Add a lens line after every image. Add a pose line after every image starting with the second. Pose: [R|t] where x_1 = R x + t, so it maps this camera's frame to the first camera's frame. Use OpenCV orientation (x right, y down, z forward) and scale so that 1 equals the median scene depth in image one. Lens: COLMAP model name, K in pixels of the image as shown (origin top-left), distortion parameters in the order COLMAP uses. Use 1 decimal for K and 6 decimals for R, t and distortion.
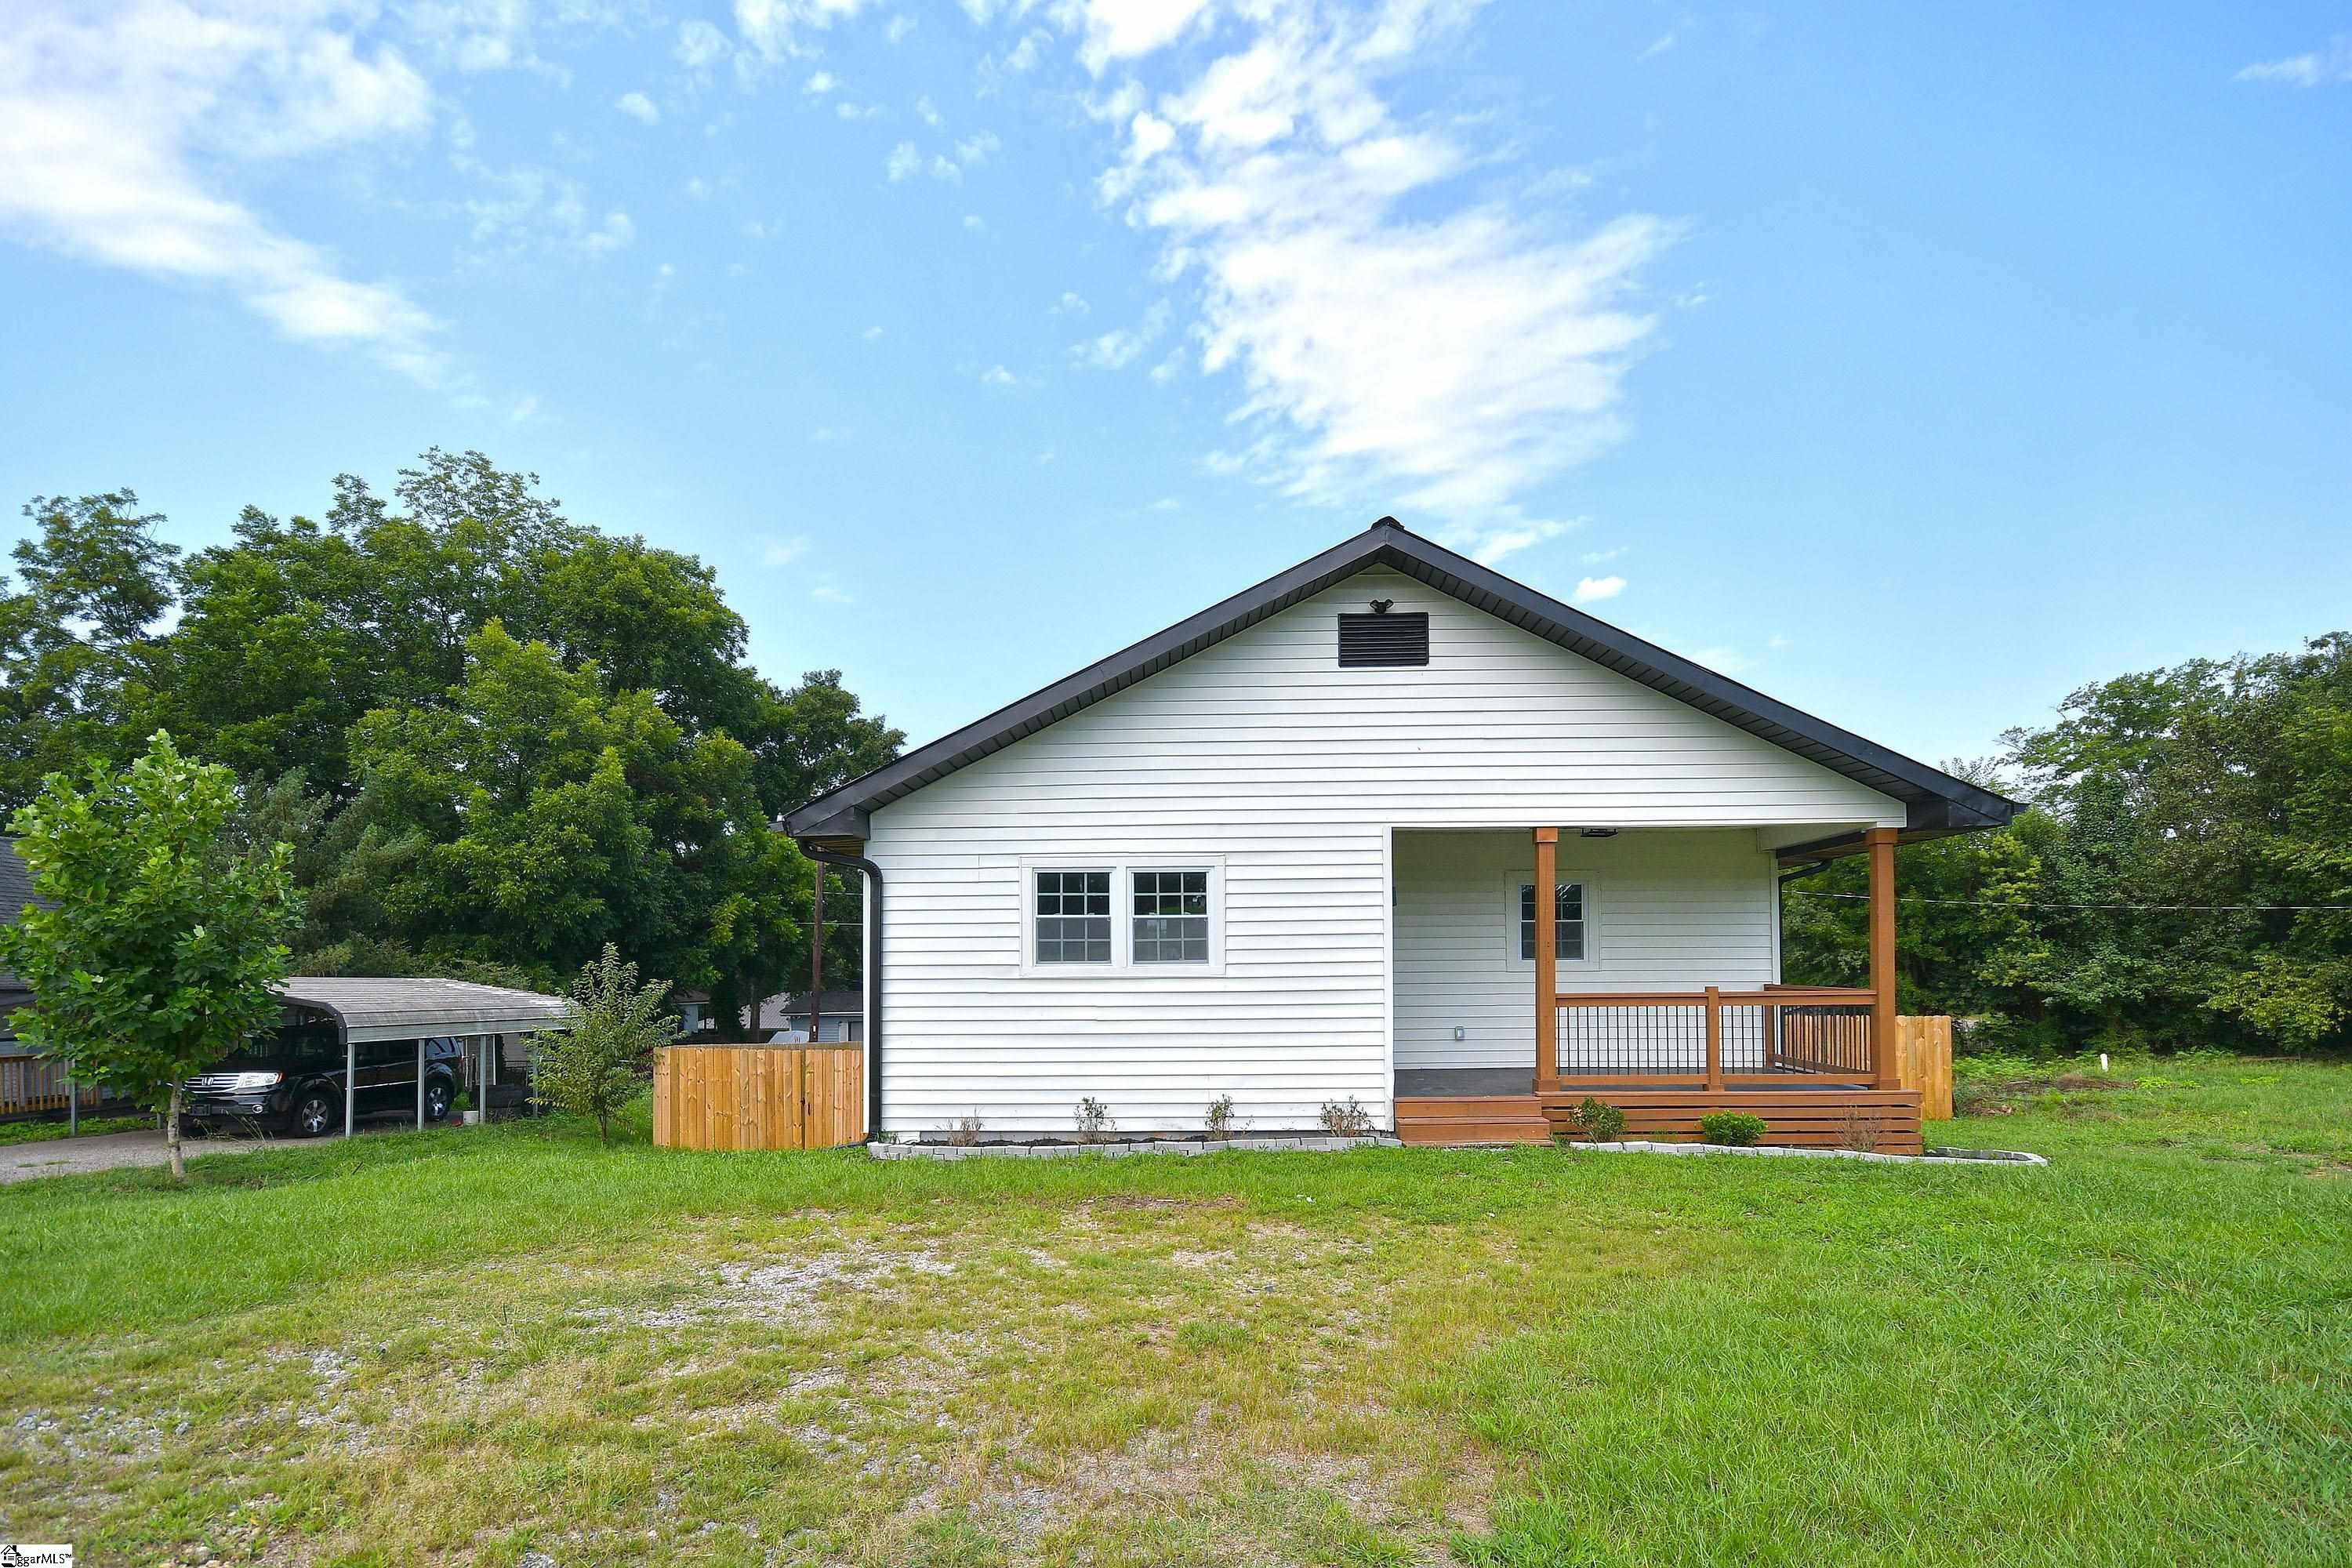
lens RADIAL K [[1153.7, 0, 1175.9], [0, 1153.7, 964.4], [0, 0, 1]] dist [-0.001592, -0.000067]
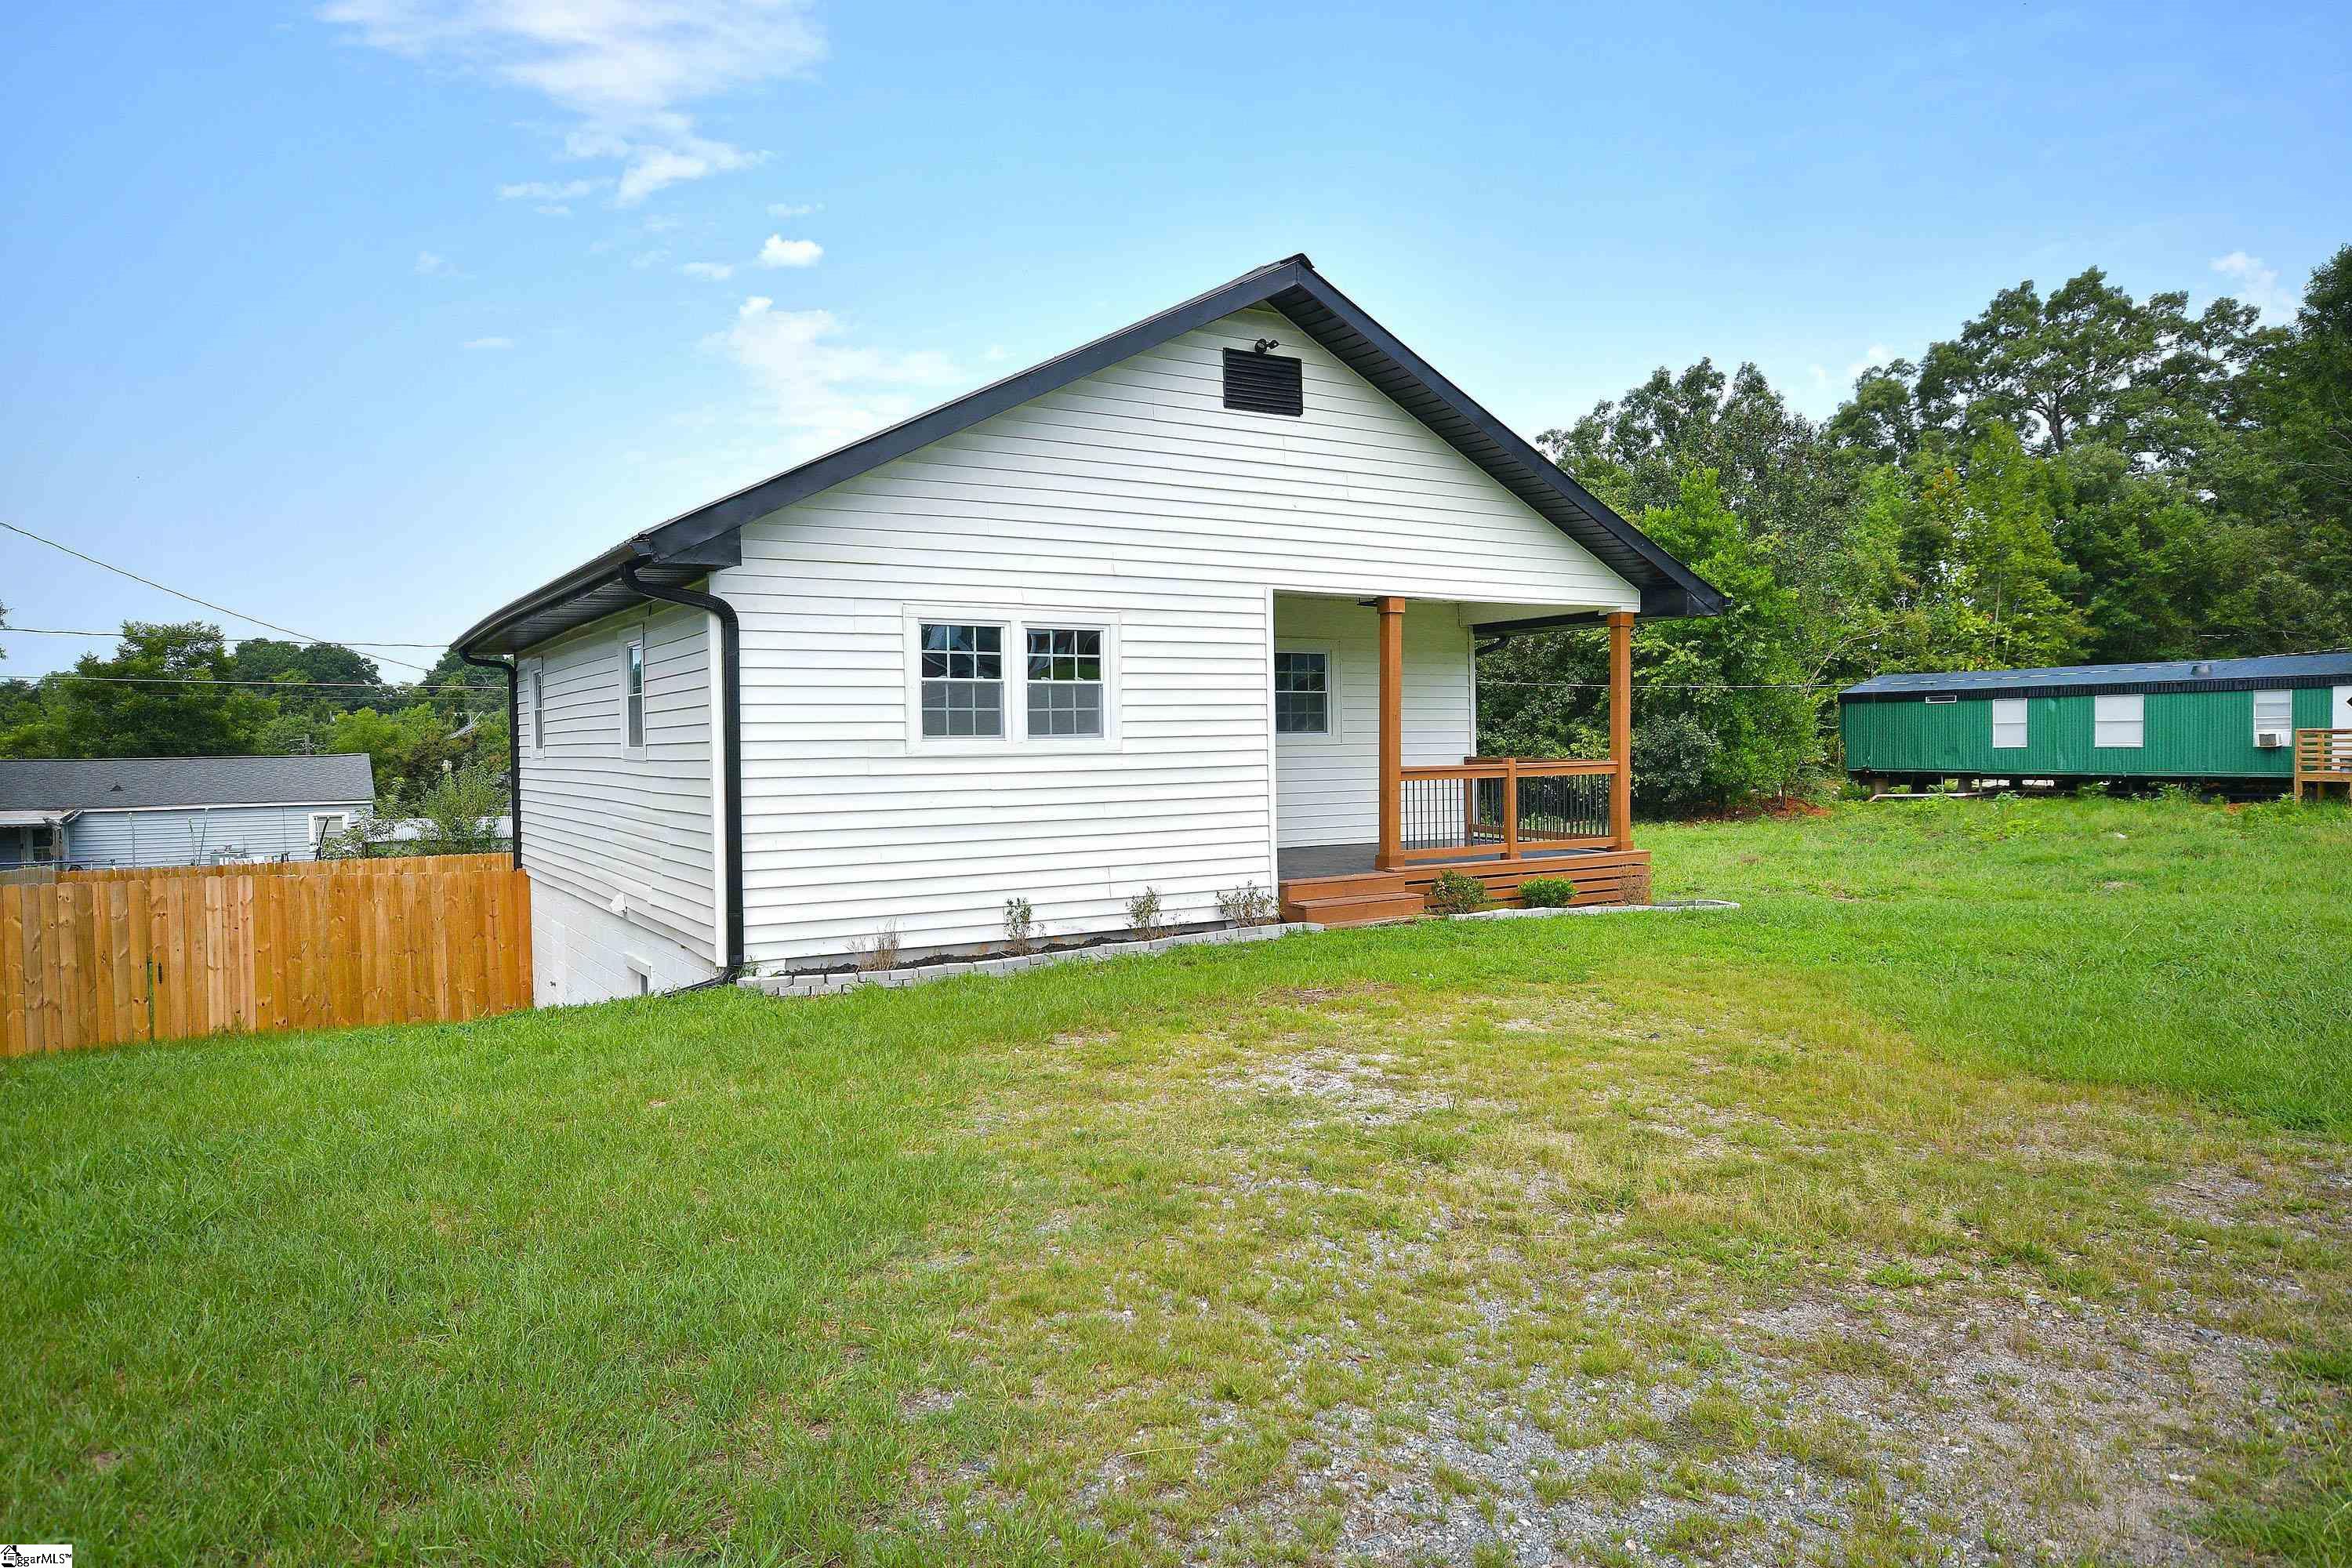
lens RADIAL K [[1499.4, 0, 1176.0], [0, 1499.4, 784.0], [0, 0, 1]] dist [0.020217, 0.000028]
pose [[0.842267, -0.019459, 0.538709, -0.530599], [0.003702, 0.999533, 0.030317, 0.000149], [-0.539048, -0.023540, 0.841946, 0.026907]]
